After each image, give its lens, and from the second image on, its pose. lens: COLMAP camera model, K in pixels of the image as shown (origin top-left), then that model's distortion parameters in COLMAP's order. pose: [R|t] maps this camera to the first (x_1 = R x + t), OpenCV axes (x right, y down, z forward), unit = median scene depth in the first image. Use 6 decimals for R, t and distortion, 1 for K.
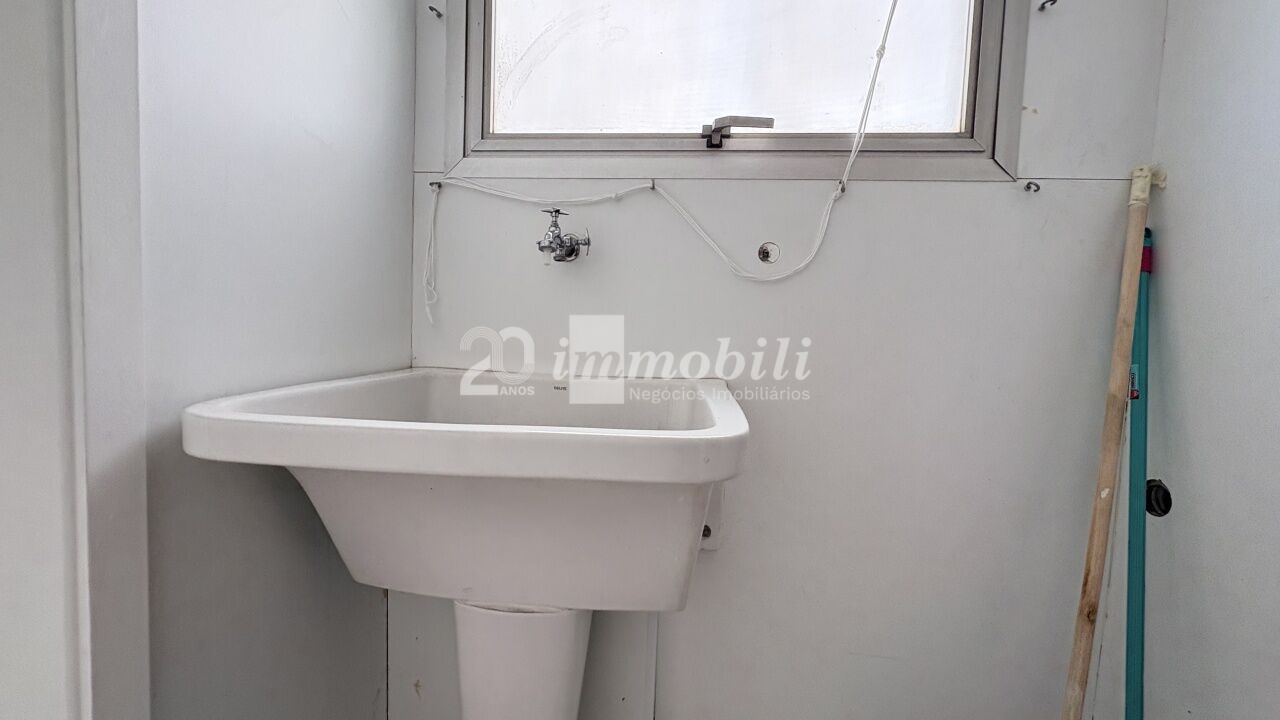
lens RADIAL K [[540.5, 0, 644.7], [0, 540.5, 355.0], [0, 0, 1]] dist [0.001508, 0.000253]
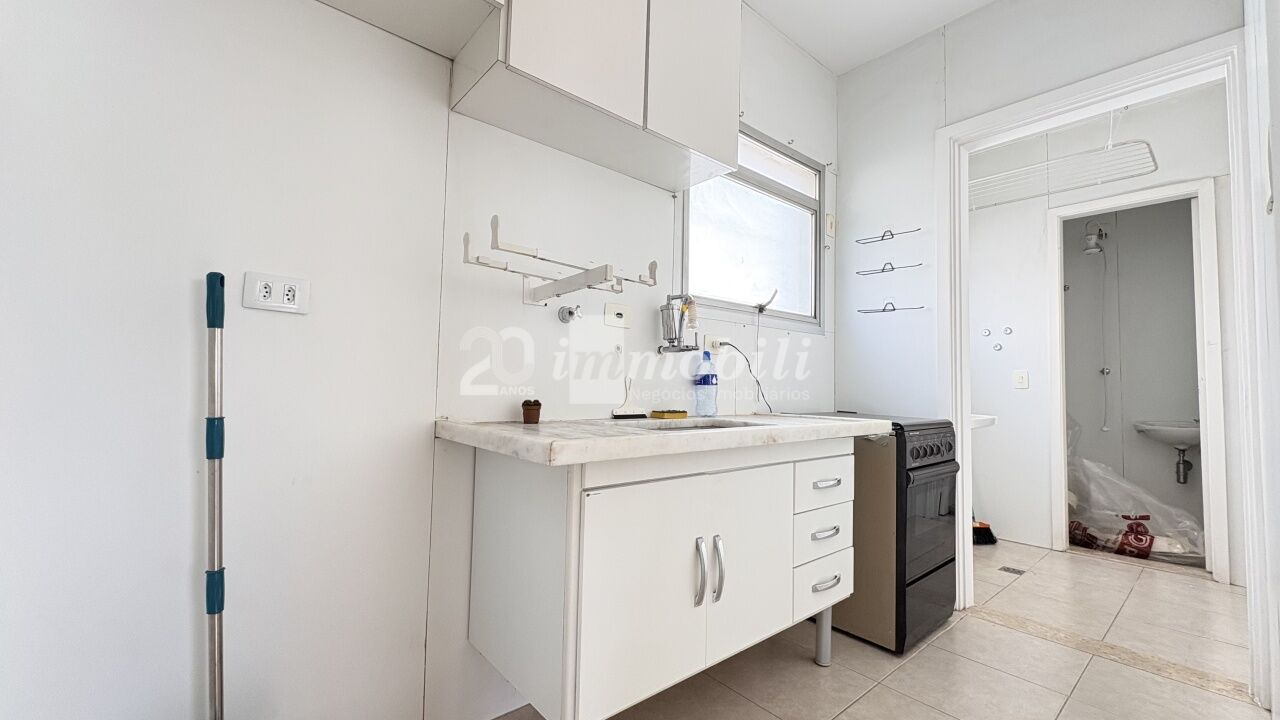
lens RADIAL K [[509.7, 0, 638.9], [0, 509.7, 363.3], [0, 0, 1]] dist [0.001379, -0.013541]
pose [[0.689230, 0.020645, 0.724249, -1.536698], [0.048314, 0.996060, -0.074371, -0.068595], [-0.722930, 0.086250, 0.685516, 0.027748]]
